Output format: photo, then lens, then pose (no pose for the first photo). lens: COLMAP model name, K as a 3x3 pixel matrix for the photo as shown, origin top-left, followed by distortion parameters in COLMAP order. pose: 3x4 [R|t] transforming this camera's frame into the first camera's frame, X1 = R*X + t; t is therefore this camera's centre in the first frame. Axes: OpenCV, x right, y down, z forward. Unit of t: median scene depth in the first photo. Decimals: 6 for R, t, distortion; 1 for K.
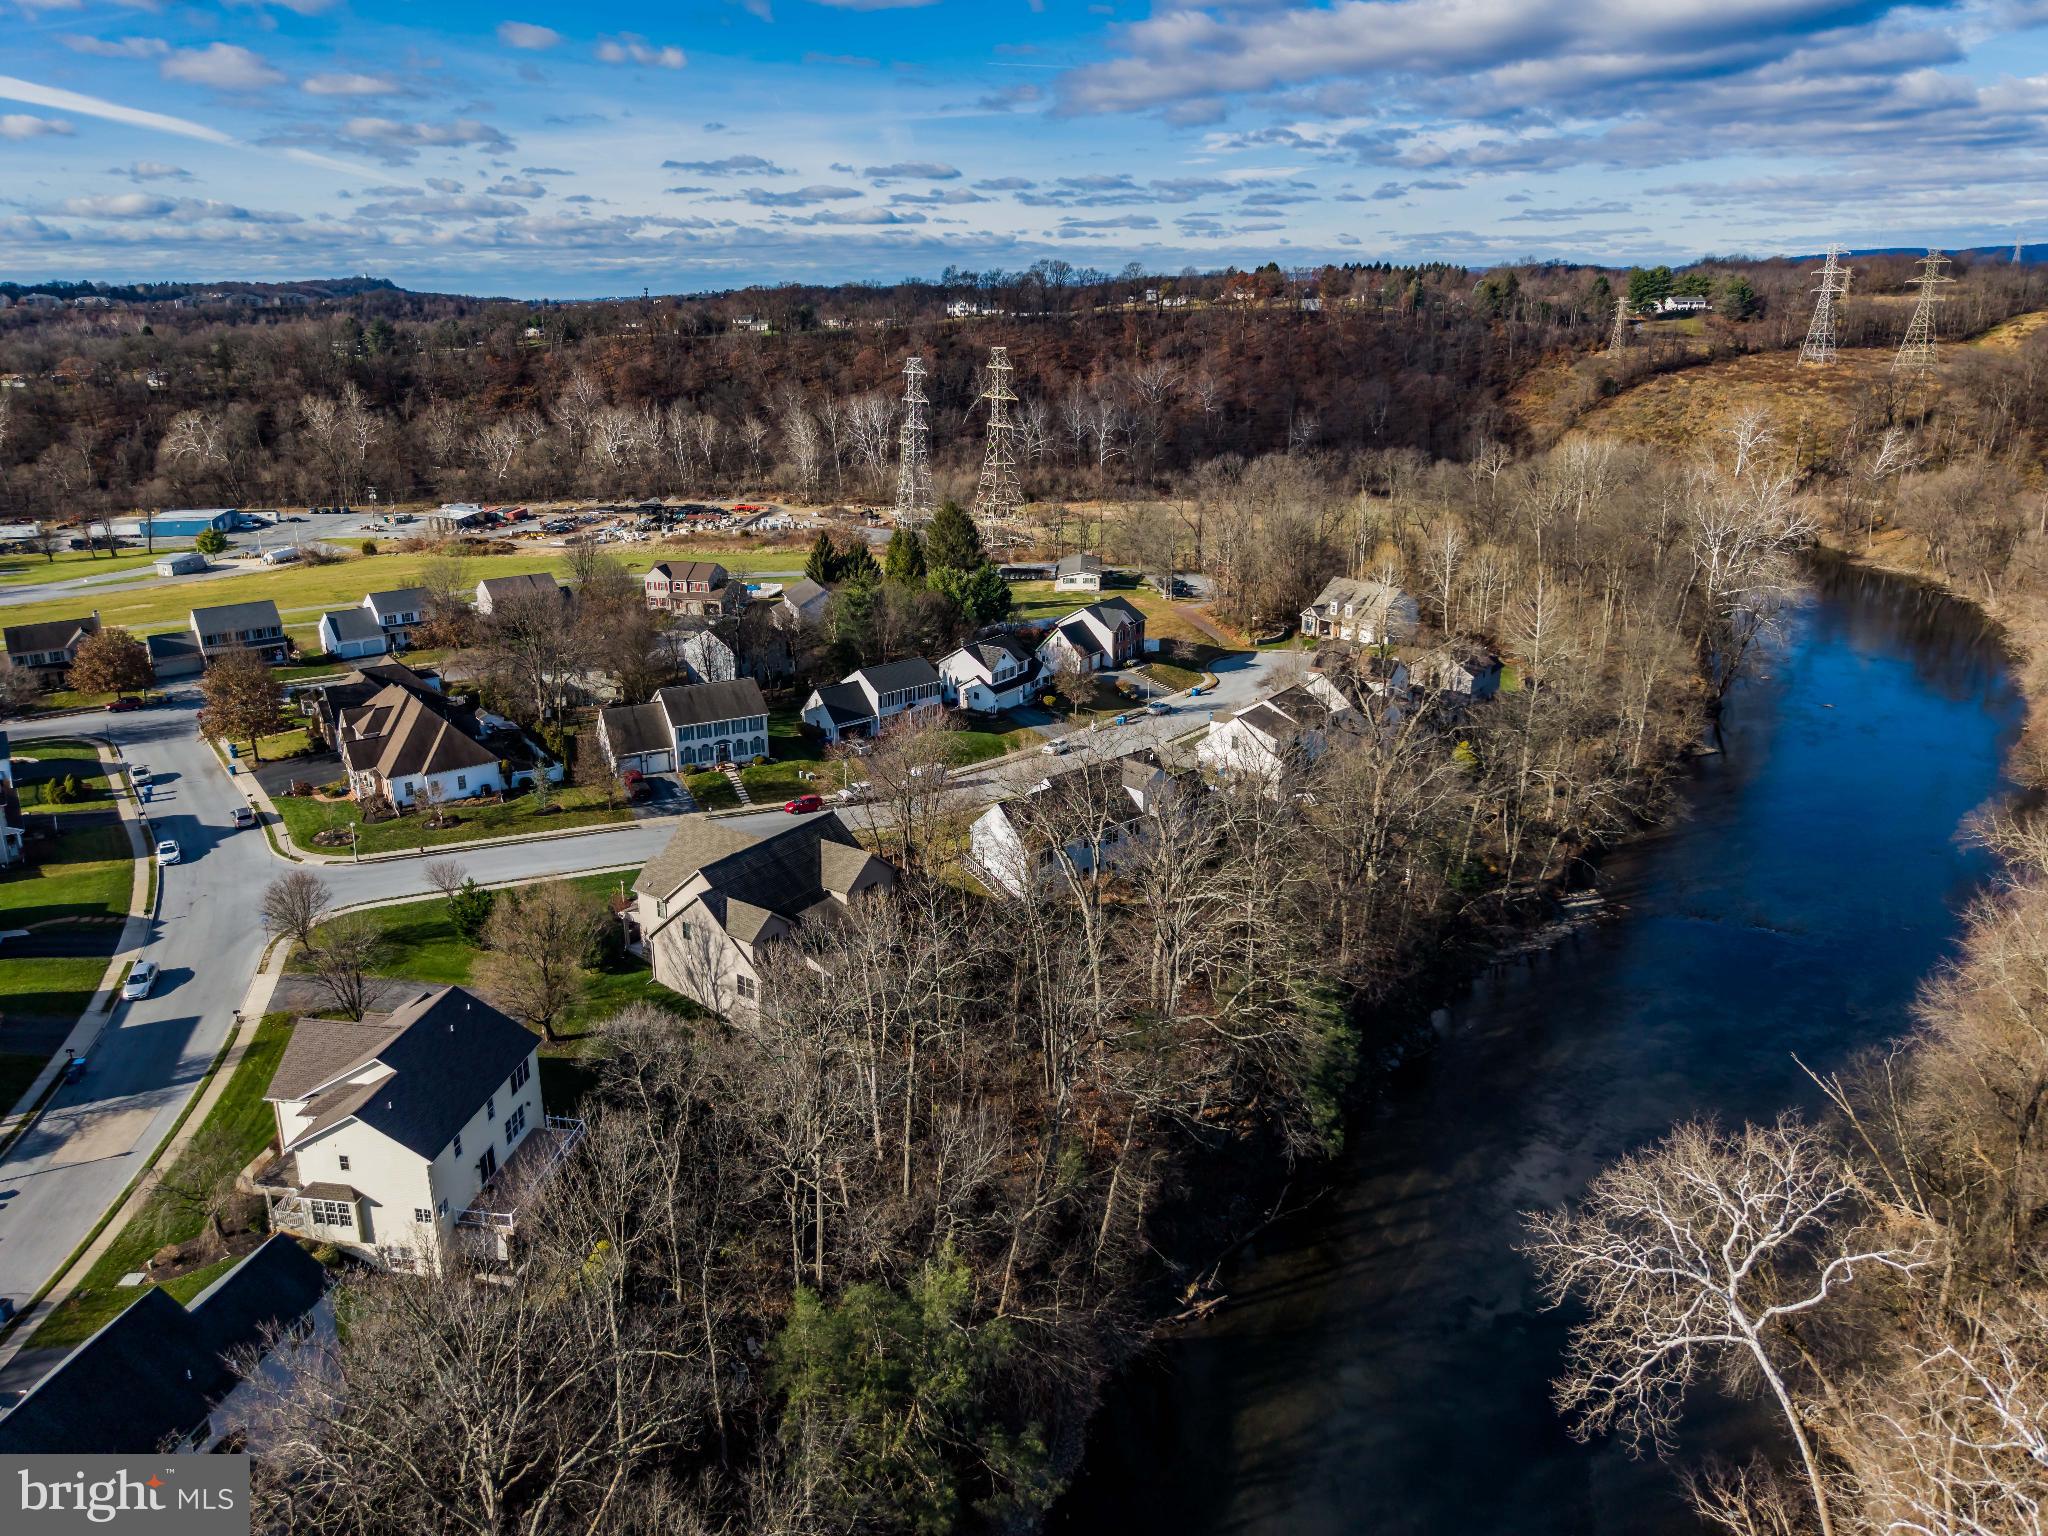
lens RADIAL K [[1375.3, 0, 1004.6], [0, 1375.3, 756.8], [0, 0, 1]] dist [0.019253, -0.022831]
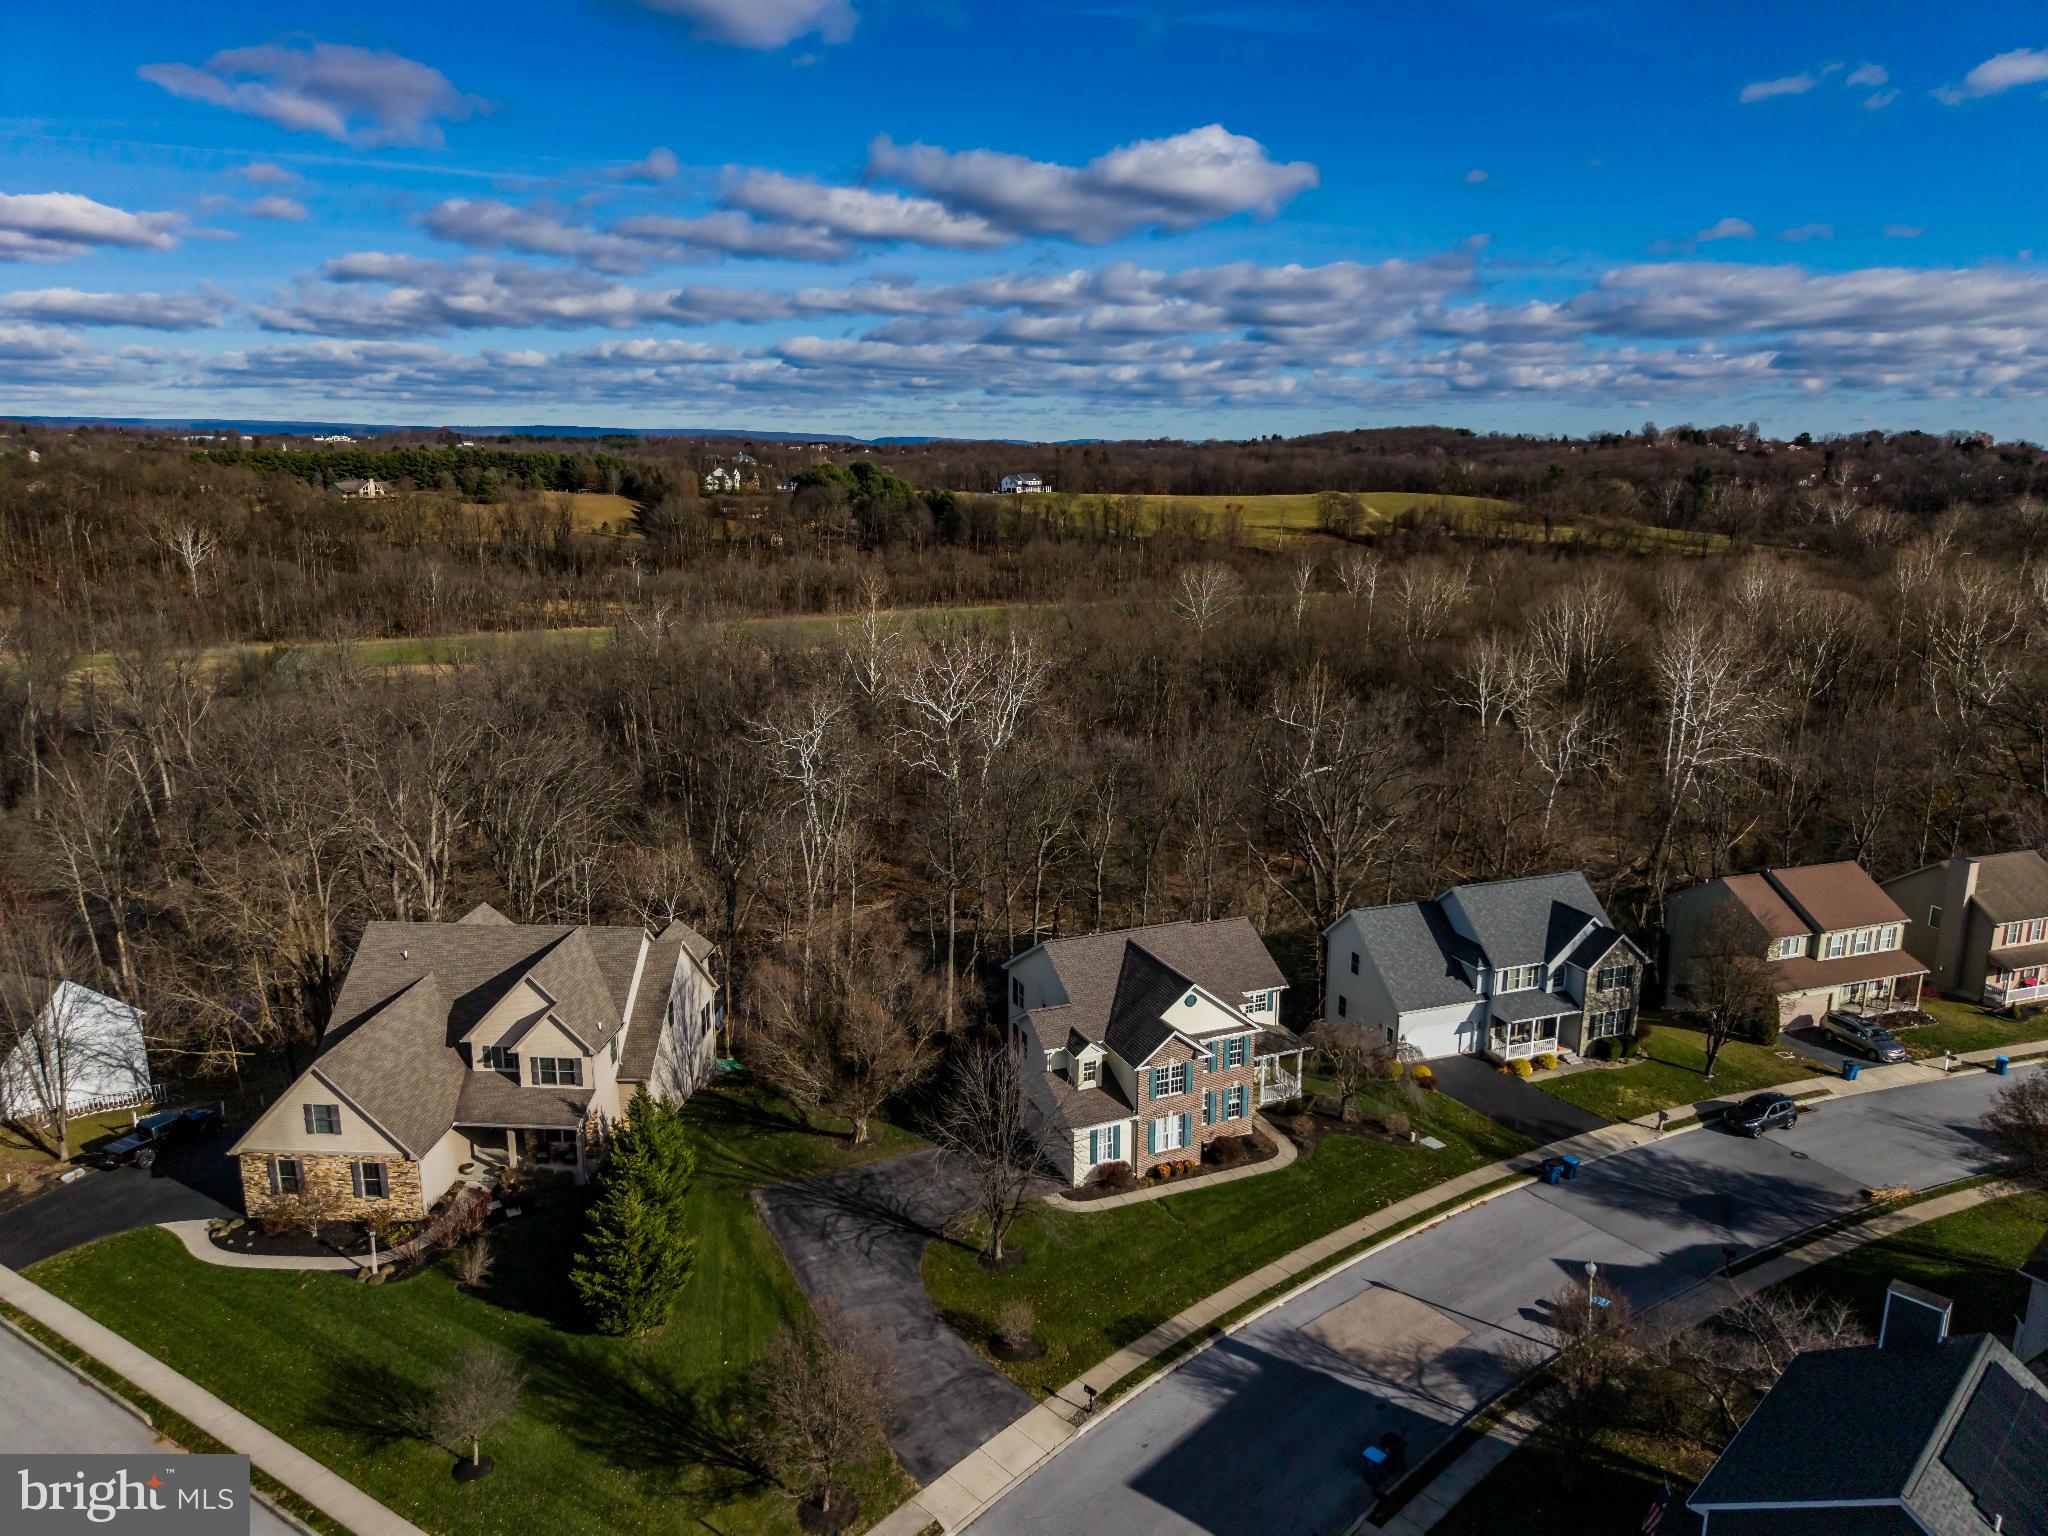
lens RADIAL K [[1375.3, 0, 1021.3], [0, 1375.3, 752.7], [0, 0, 1]] dist [0.019253, -0.022831]
pose [[-0.523623, -0.176956, 0.833370, -0.832150], [0.274148, 0.891165, 0.361480, -0.182779], [-0.806637, 0.417746, -0.418122, 1.032530]]
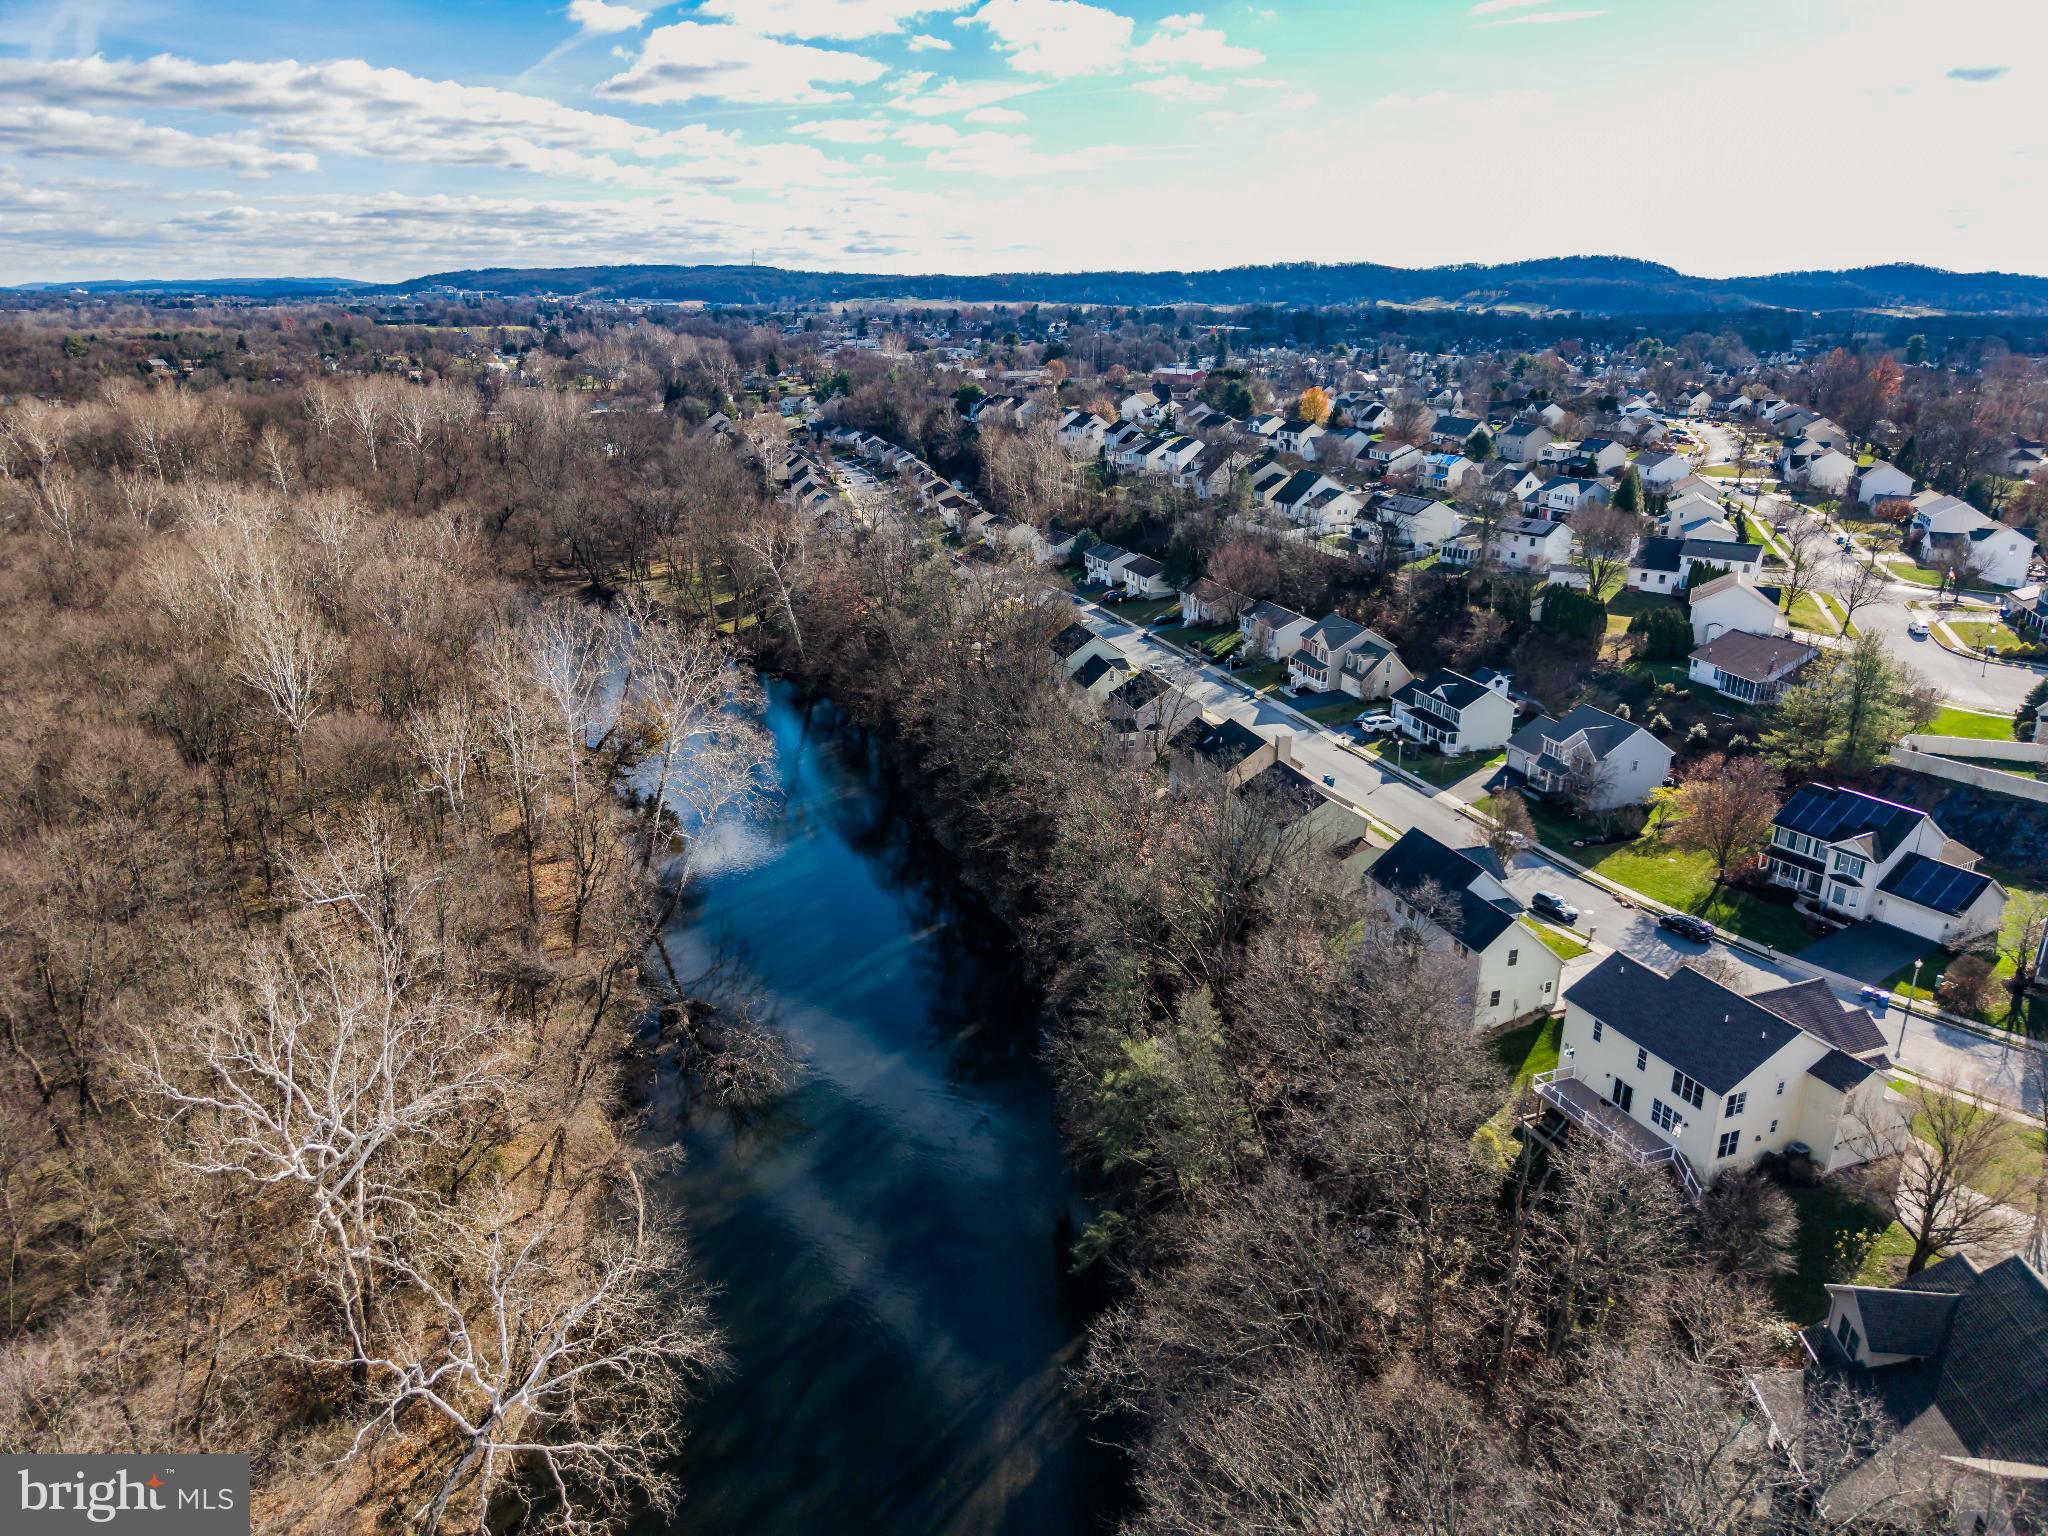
lens RADIAL K [[1375.3, 0, 1025.3], [0, 1375.3, 765.5], [0, 0, 1]] dist [0.019253, -0.022831]
pose [[-0.866449, 0.149922, -0.476224, 0.366924], [-0.172031, 0.805787, 0.566669, -0.322589], [0.468691, 0.572915, -0.672382, 1.011455]]
